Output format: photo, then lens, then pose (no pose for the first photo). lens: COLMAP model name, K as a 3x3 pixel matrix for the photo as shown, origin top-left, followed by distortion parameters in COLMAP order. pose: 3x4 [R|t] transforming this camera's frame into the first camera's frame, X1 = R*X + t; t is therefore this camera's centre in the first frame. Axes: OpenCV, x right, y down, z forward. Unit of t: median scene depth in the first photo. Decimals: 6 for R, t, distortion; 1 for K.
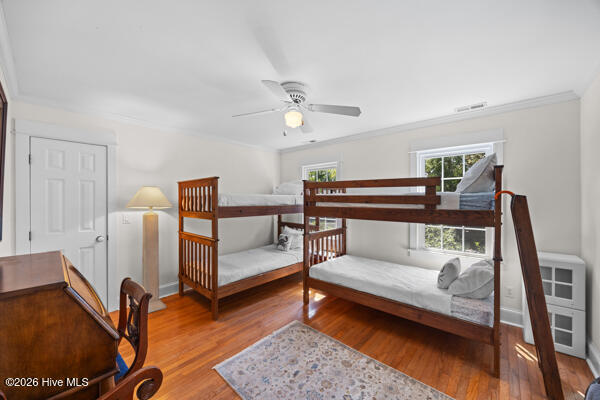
lens RADIAL K [[231.8, 0, 300.3], [0, 231.8, 200.6], [0, 0, 1]] dist [-0.002861, -0.000196]
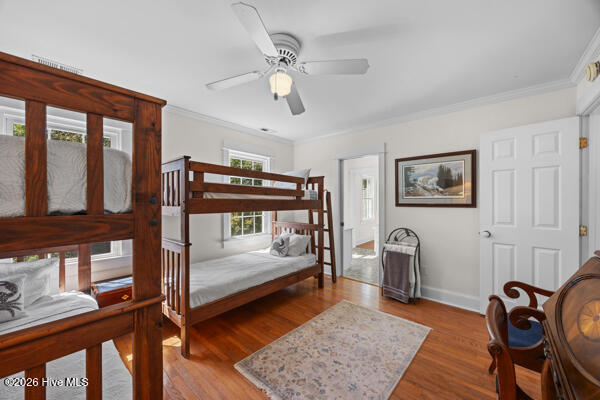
lens RADIAL K [[231.8, 0, 302.4], [0, 231.8, 200.1], [0, 0, 1]] dist [-0.002861, -0.000196]
pose [[-0.029784, 0.004118, 0.999548, -0.707235], [0.004136, 0.999983, -0.003996, 0.036739], [-0.999548, 0.004015, -0.029800, 0.826101]]
